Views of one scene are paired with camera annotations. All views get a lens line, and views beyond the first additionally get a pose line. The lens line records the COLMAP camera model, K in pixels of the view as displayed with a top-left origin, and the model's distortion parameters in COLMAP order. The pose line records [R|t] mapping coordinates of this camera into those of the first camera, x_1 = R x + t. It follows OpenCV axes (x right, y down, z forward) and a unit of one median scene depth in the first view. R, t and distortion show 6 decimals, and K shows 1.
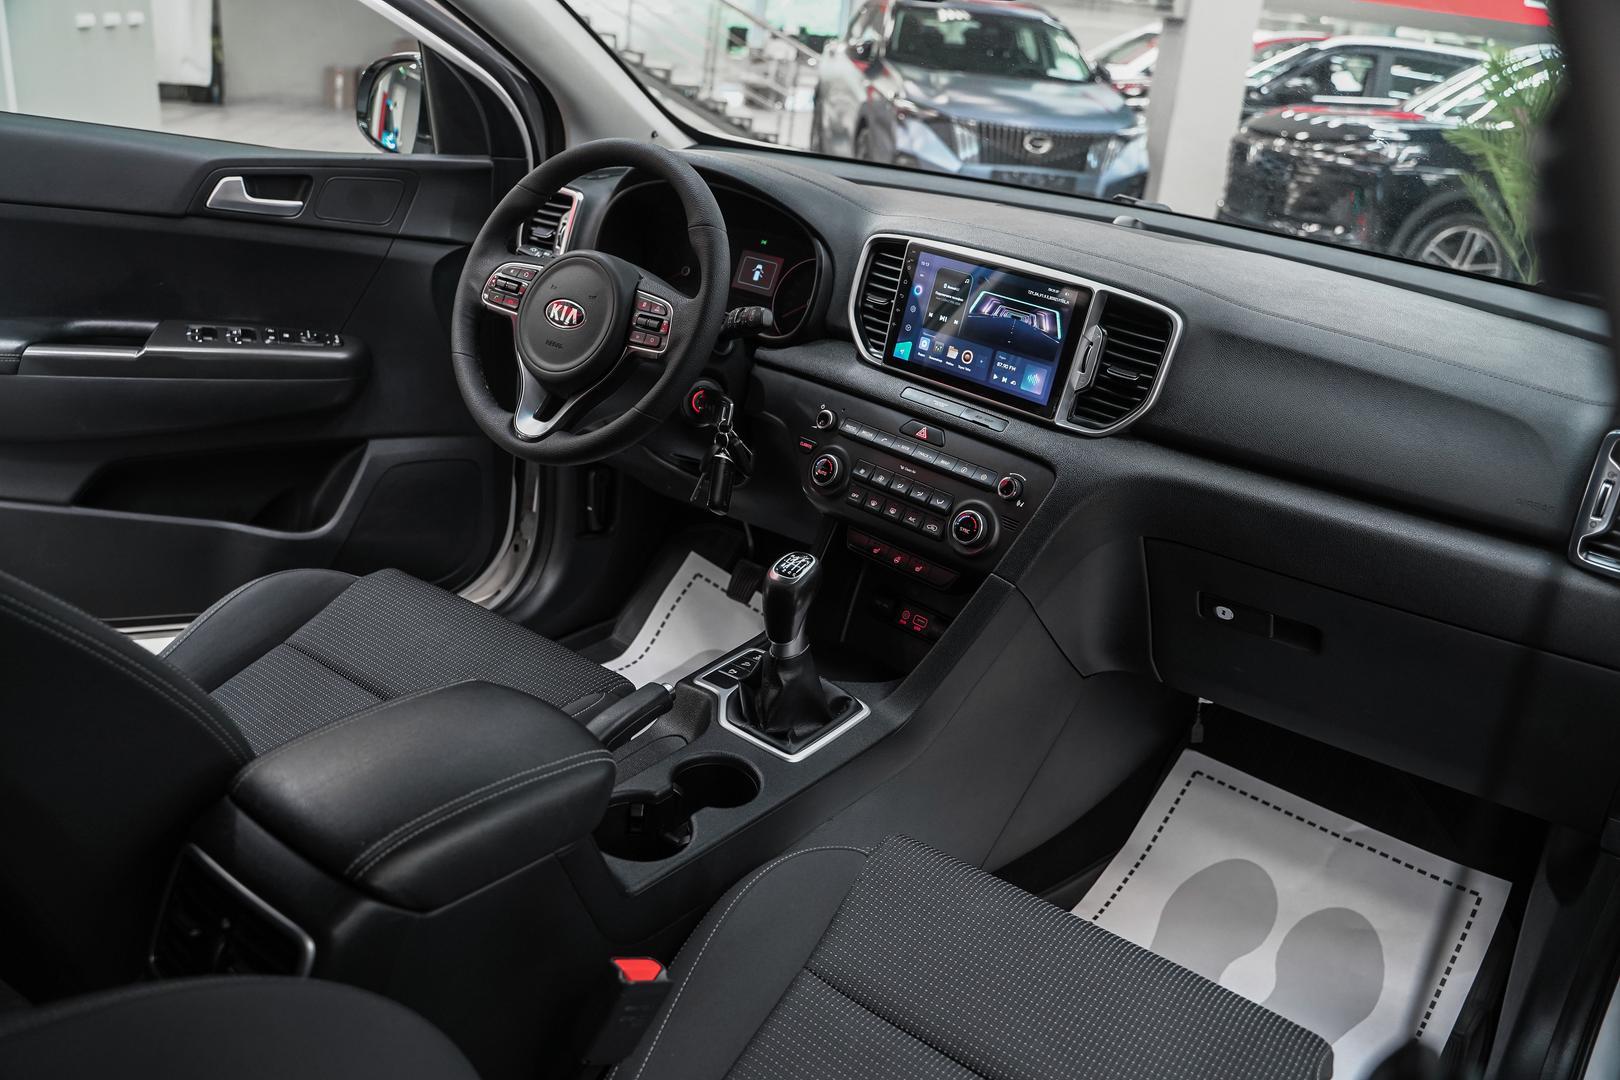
lens RADIAL K [[1321.9, 0, 810.0], [0, 1321.9, 540.0], [0, 0, 1]] dist [-0.117135, 0.097155]
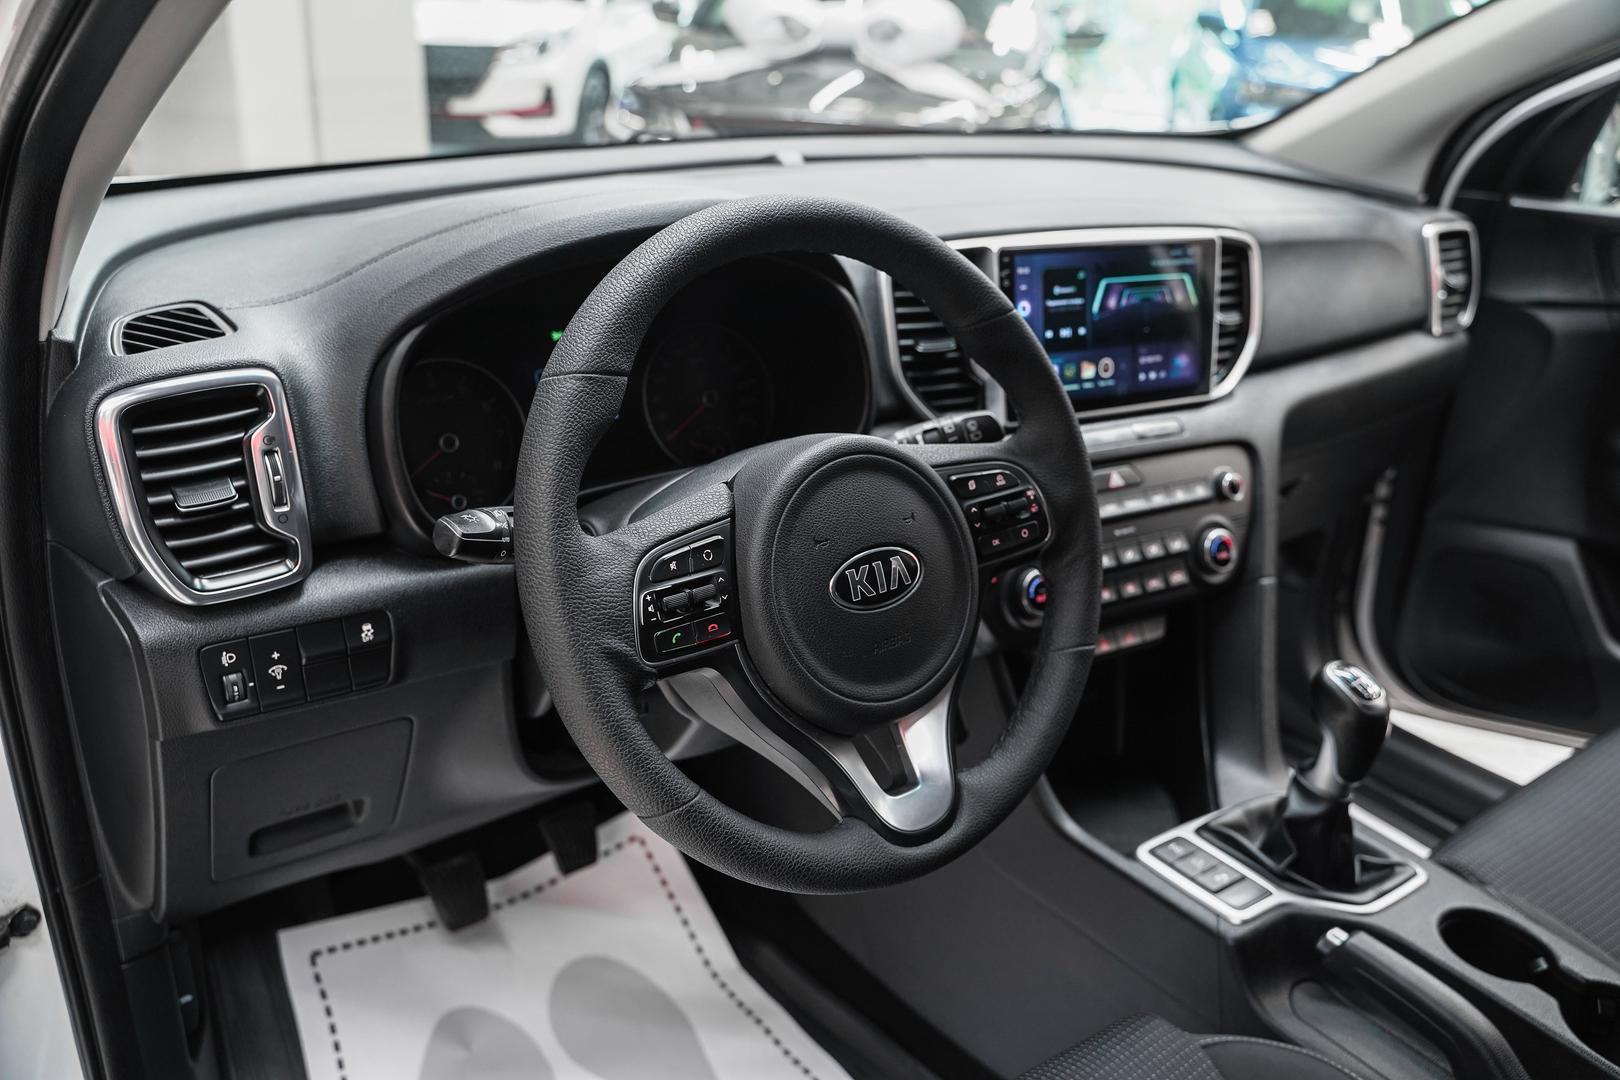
lens RADIAL K [[1321.9, 0, 810.0], [0, 1321.9, 540.0], [0, 0, 1]] dist [-0.117135, 0.097155]
pose [[0.286890, -0.454580, 0.843238, -0.597985], [0.343142, 0.870597, 0.352583, -0.364829], [-0.894398, 0.188197, 0.405751, 0.821913]]
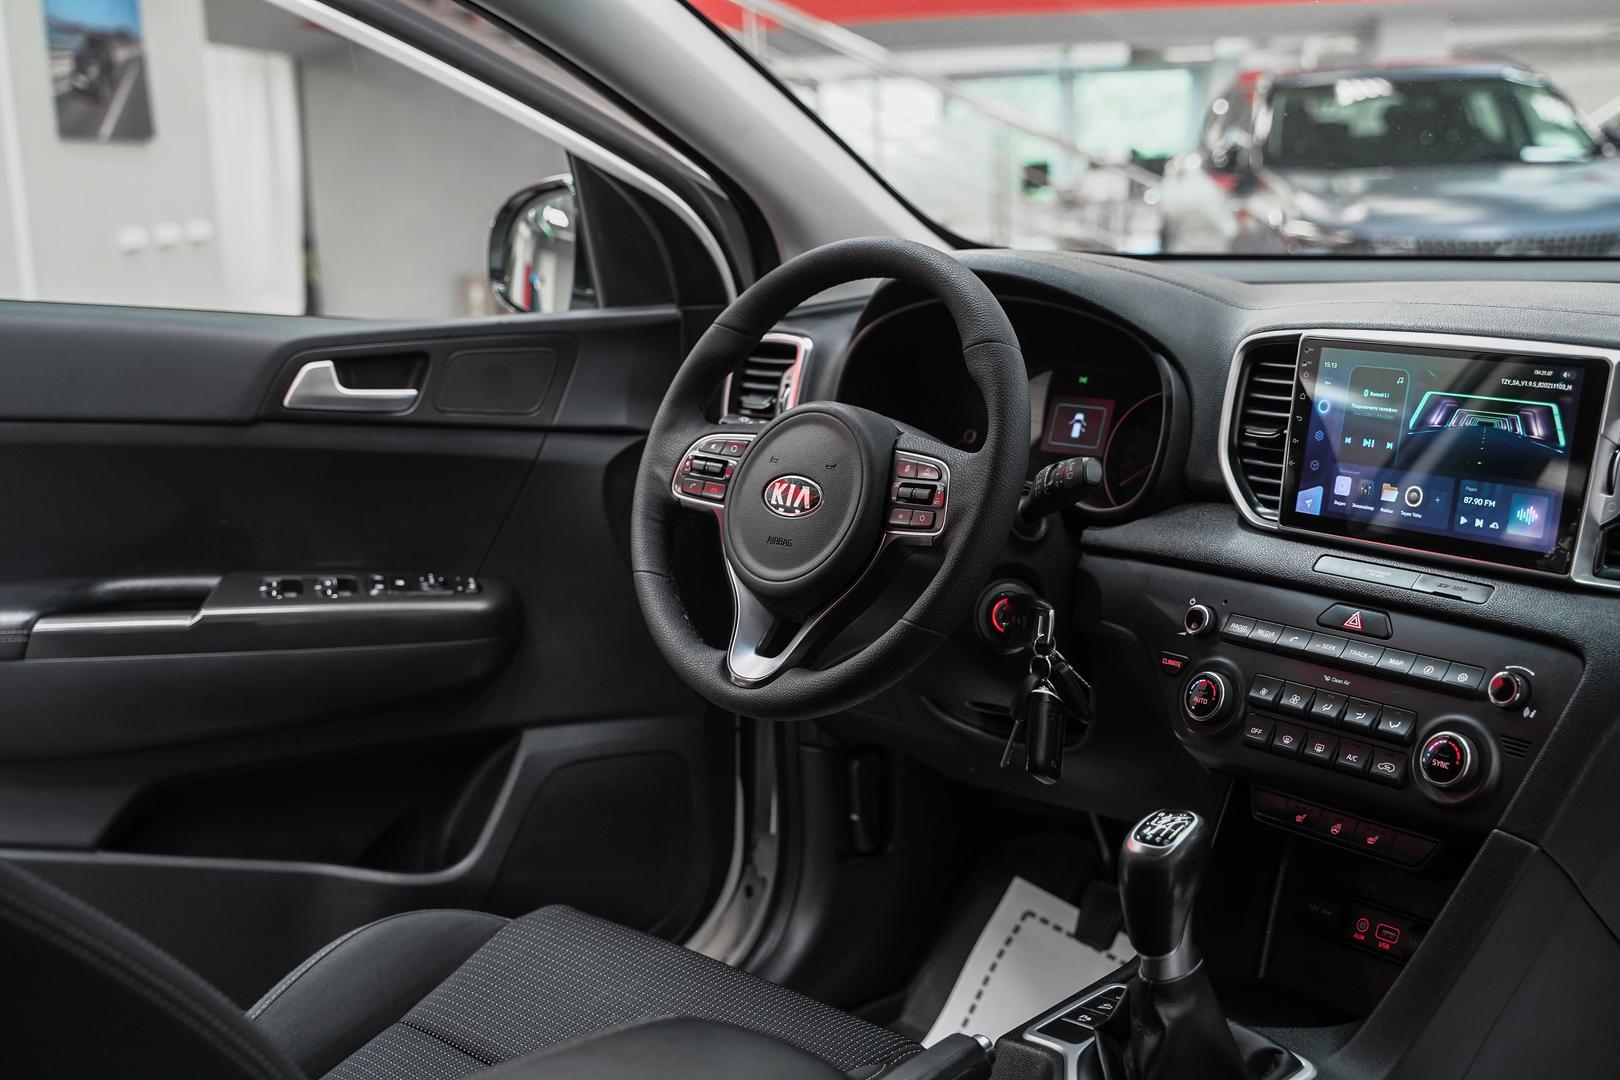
lens RADIAL K [[2010.6, 0, 810.0], [0, 2010.6, 540.0], [0, 0, 1]] dist [0.031497, 0.047335]
pose [[0.979021, -0.092742, -0.181428, 0.008159], [0.055446, 0.978069, -0.200767, 0.058358], [0.196069, 0.186496, 0.962692, 0.008042]]
